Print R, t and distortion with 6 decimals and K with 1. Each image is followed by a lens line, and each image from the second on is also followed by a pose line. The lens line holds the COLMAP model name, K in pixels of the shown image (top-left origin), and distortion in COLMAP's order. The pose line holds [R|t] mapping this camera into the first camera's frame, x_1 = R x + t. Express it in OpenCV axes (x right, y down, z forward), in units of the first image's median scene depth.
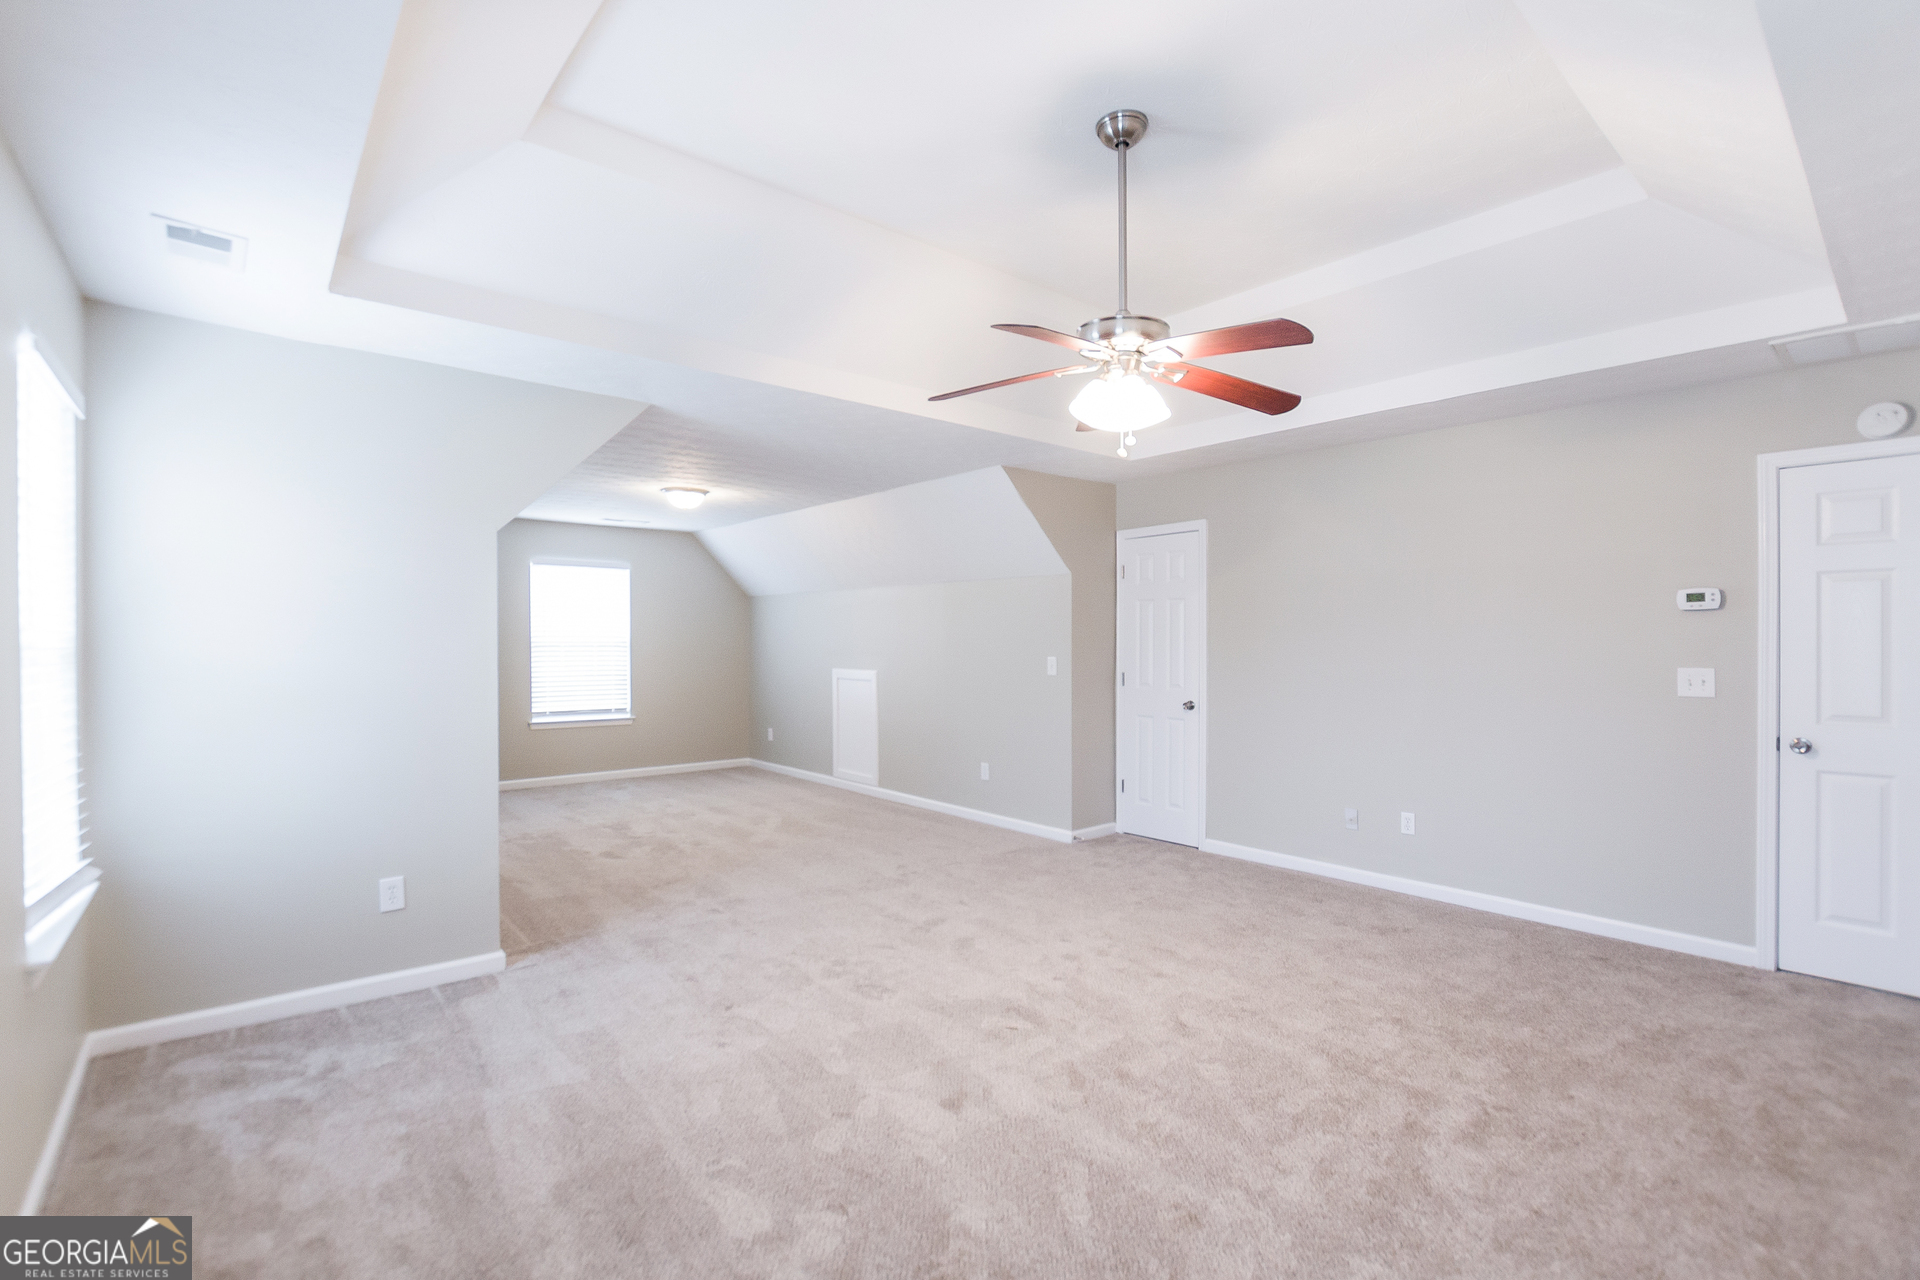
lens RADIAL K [[871.1, 0, 960.0], [0, 871.1, 640.0], [0, 0, 1]] dist [-0.006477, 0.000012]
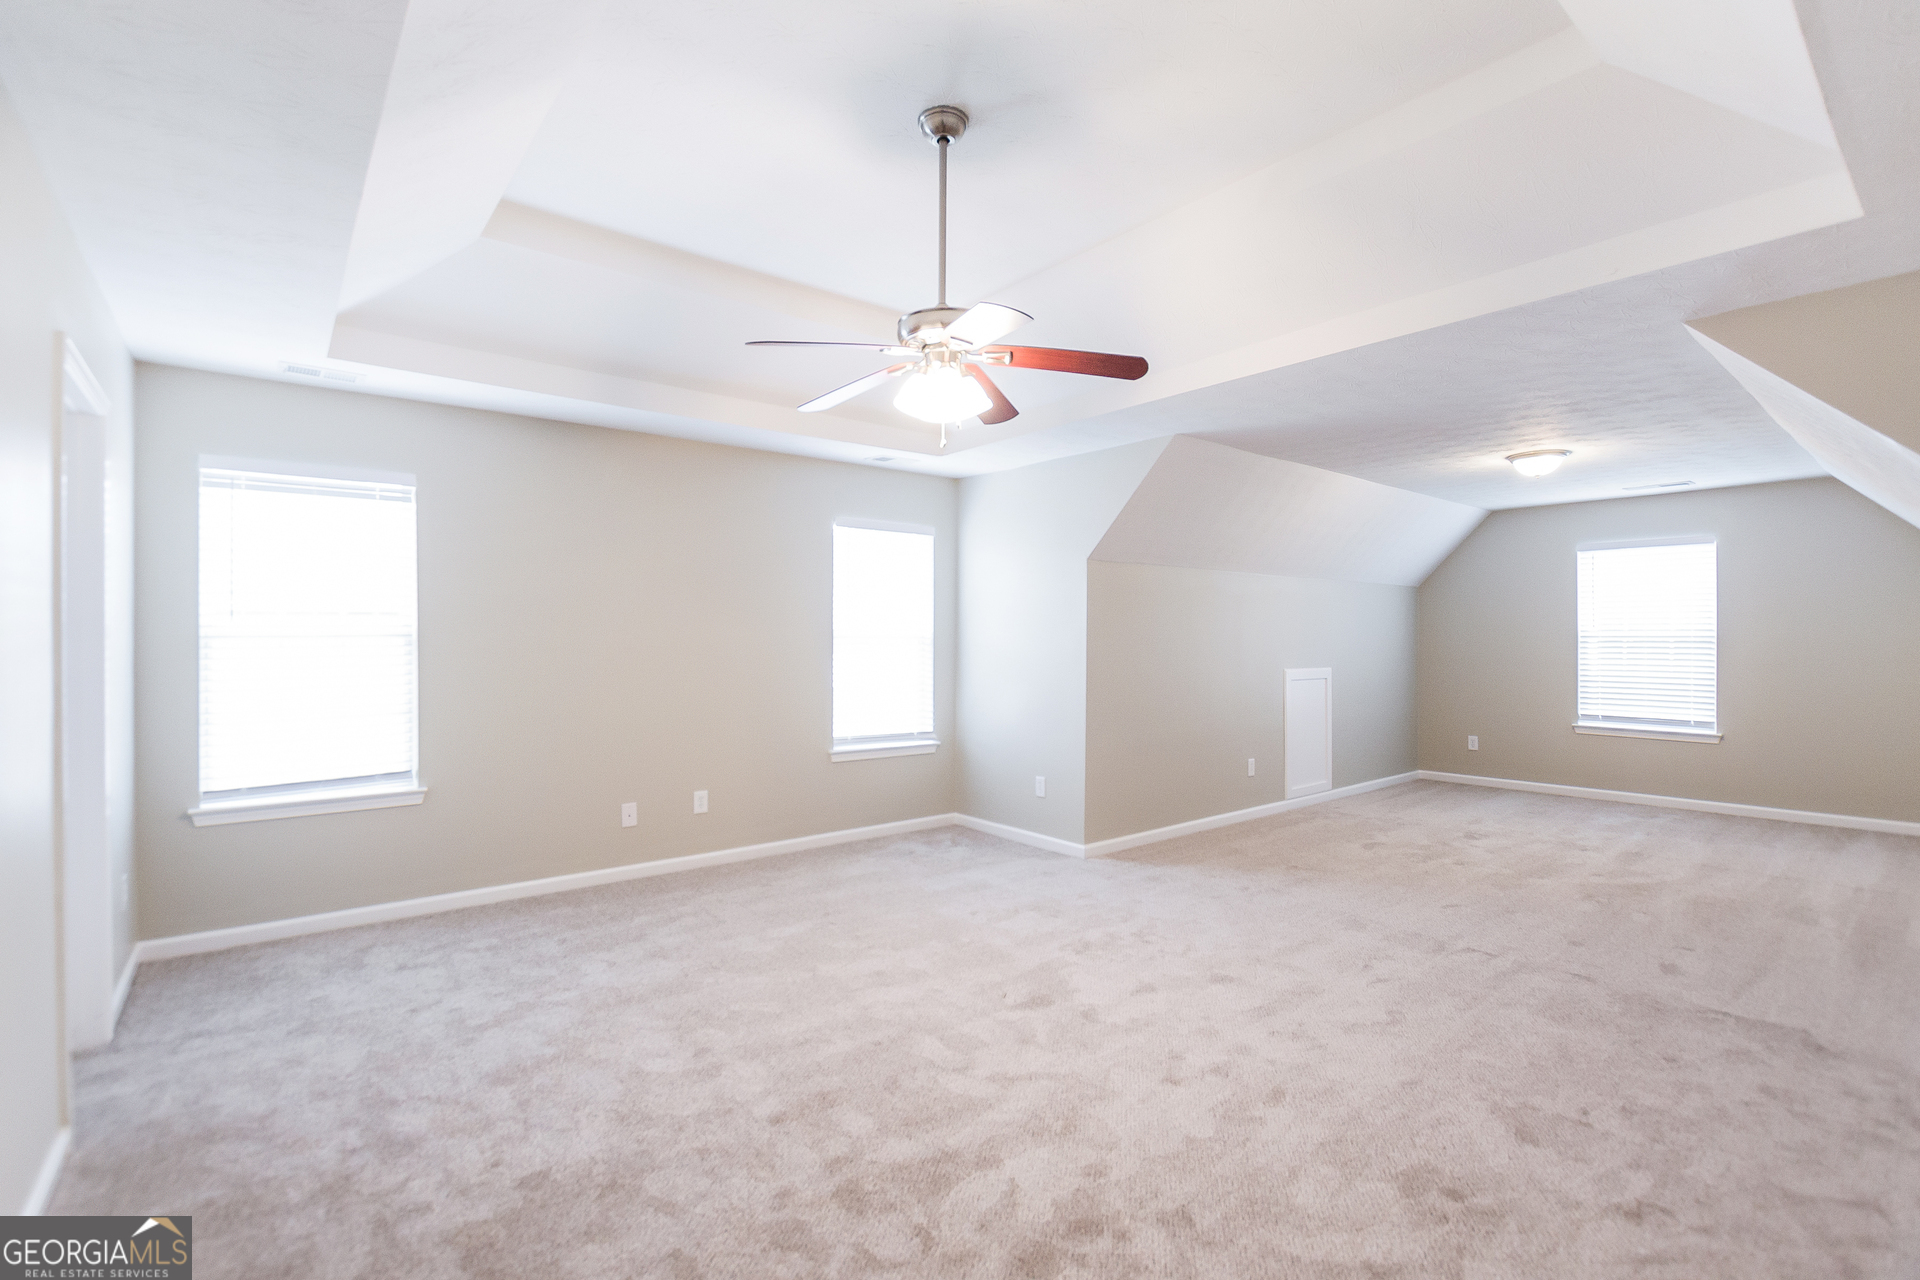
lens RADIAL K [[871.1, 0, 960.0], [0, 871.1, 640.0], [0, 0, 1]] dist [-0.006477, 0.000012]
pose [[-0.008602, 0.004518, -0.999953, 0.923825], [-0.000666, 0.999990, 0.004524, 0.004031], [0.999963, 0.000704, -0.008599, 0.783160]]
